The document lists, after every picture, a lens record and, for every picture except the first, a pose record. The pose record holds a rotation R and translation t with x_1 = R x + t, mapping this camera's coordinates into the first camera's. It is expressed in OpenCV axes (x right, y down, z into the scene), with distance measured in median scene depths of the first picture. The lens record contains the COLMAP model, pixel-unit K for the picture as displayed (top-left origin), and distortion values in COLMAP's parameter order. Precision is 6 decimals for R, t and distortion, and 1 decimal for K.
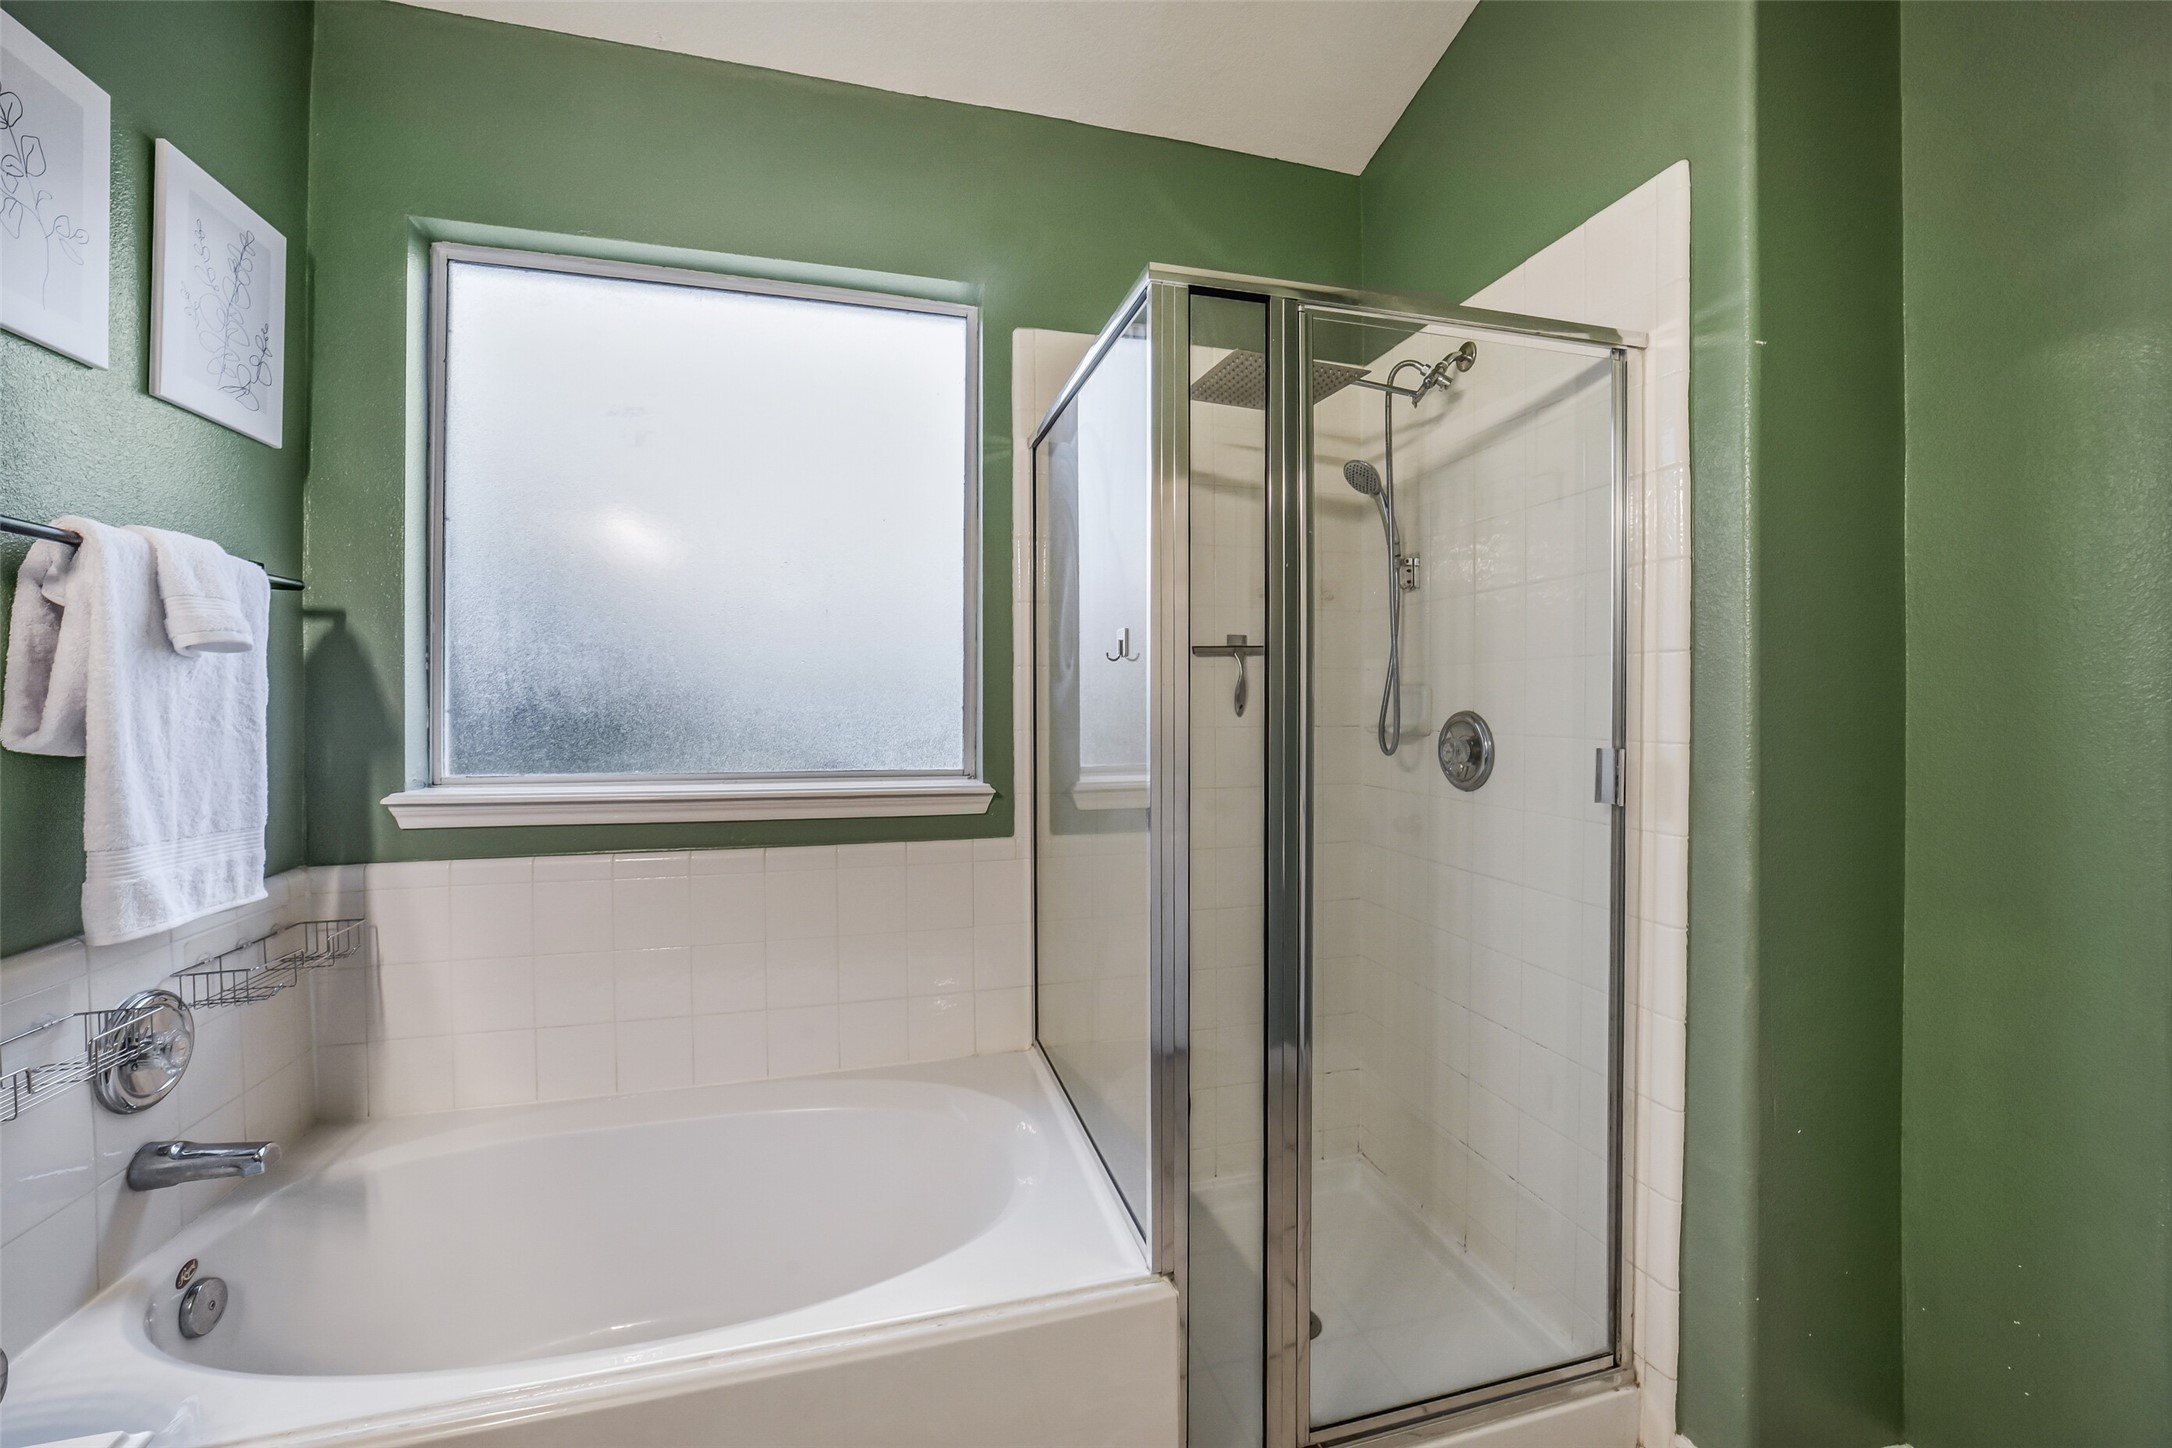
lens RADIAL K [[871.0, 0, 1092.5], [0, 871.0, 716.3], [0, 0, 1]] dist [-0.036458, 0.008630]
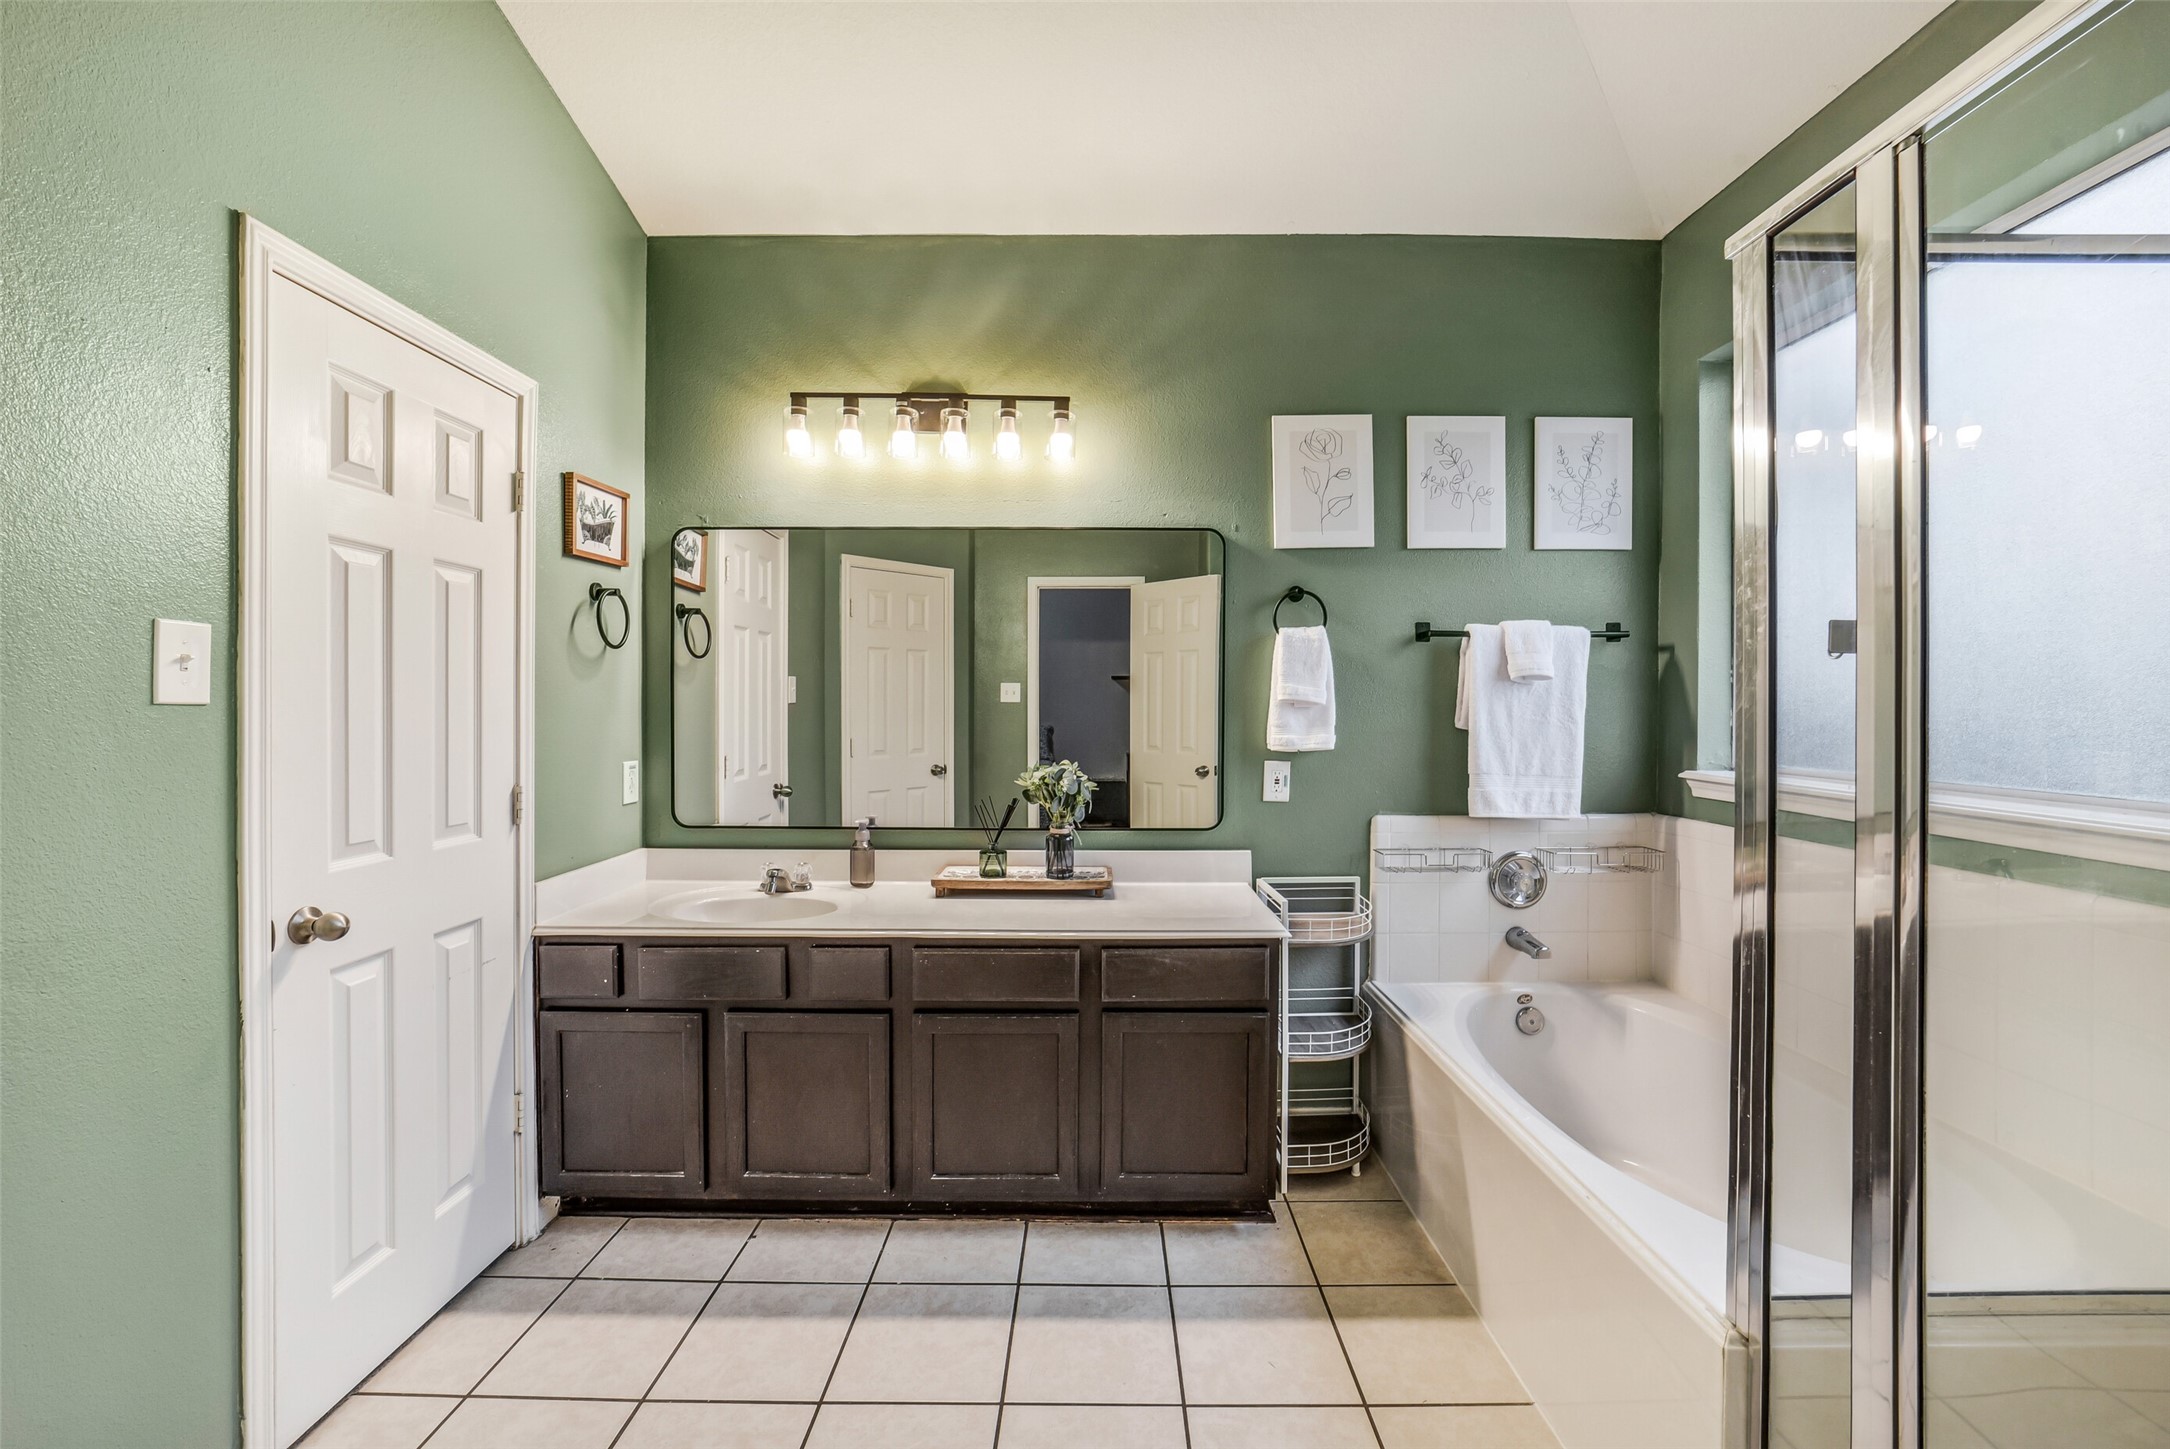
lens RADIAL K [[870.2, 0, 1091.5], [0, 870.2, 716.8], [0, 0, 1]] dist [-0.036458, 0.008630]
pose [[-0.273168, 0.014227, -0.961861, 1.076082], [-0.015608, 0.999693, 0.019219, -0.015416], [0.961840, 0.020263, -0.272862, 0.548377]]
